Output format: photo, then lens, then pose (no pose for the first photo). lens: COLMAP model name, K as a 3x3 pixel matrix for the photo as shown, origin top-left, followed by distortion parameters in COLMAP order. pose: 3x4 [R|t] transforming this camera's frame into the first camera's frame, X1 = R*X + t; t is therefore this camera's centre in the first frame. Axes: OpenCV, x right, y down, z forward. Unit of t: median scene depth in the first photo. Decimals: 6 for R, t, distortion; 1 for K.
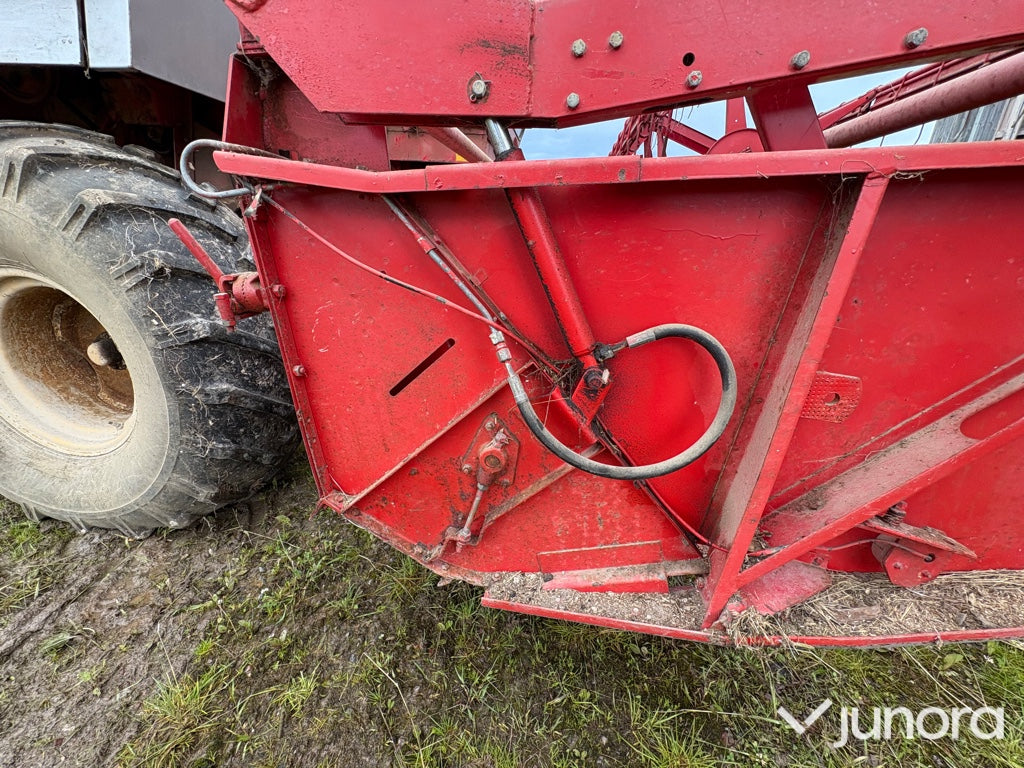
lens RADIAL K [[415.8, 0, 512.0], [0, 415.8, 384.0], [0, 0, 1]] dist [-0.000603, 0.000147]
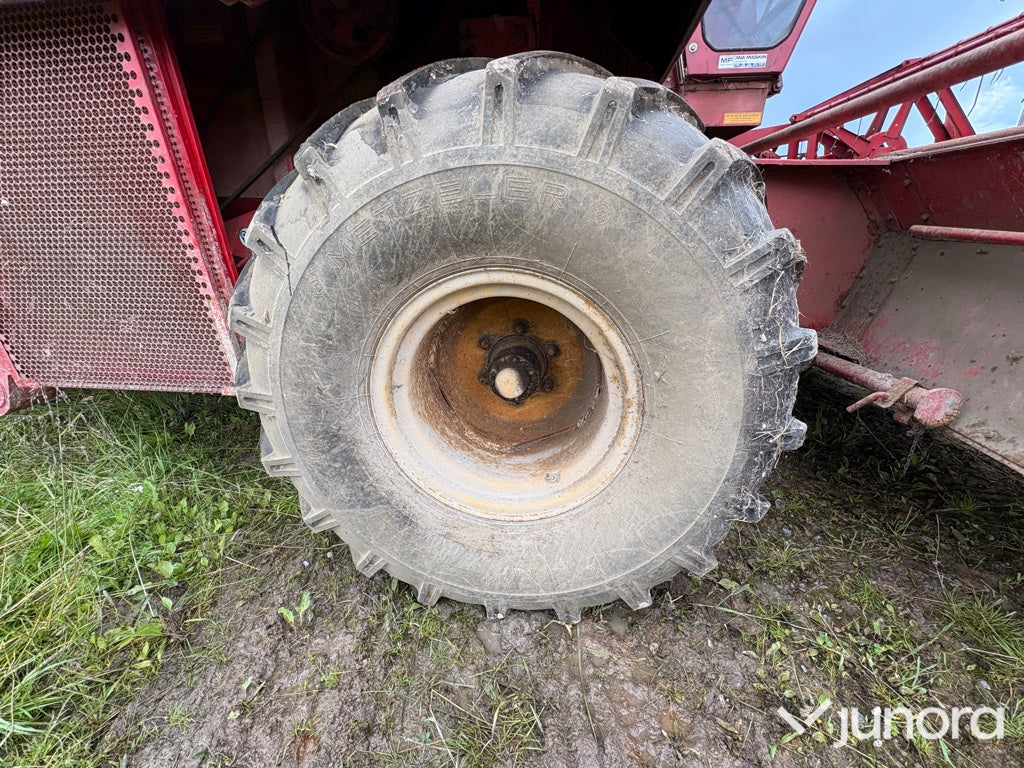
lens RADIAL K [[415.8, 0, 512.0], [0, 415.8, 384.0], [0, 0, 1]] dist [-0.000603, 0.000147]
pose [[0.998516, -0.052627, -0.014004, -1.293603], [0.052839, 0.998487, 0.015235, -0.107961], [0.013181, -0.015953, 0.999786, 0.325142]]
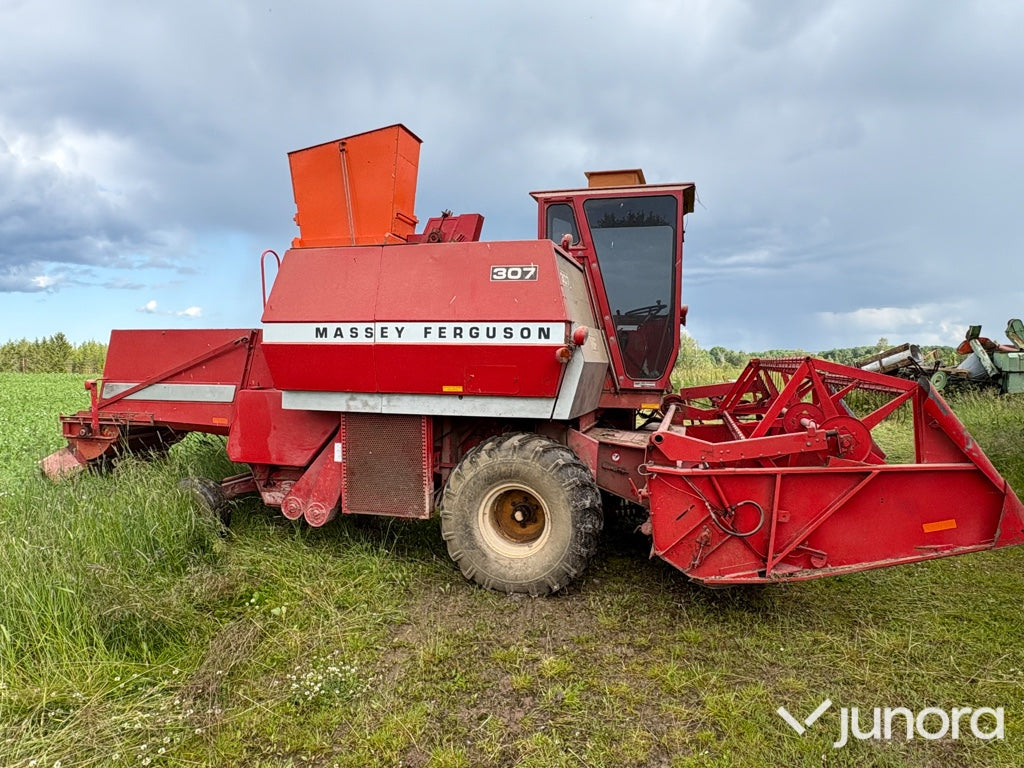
lens RADIAL K [[651.5, 0, 512.0], [0, 651.5, 384.0], [0, 0, 1]] dist [-0.000915, -0.000911]
pose [[0.989754, -0.030743, -0.139435, -0.642341], [-0.017058, 0.944093, -0.329239, 0.591971], [0.141761, 0.328244, 0.933895, -3.665497]]
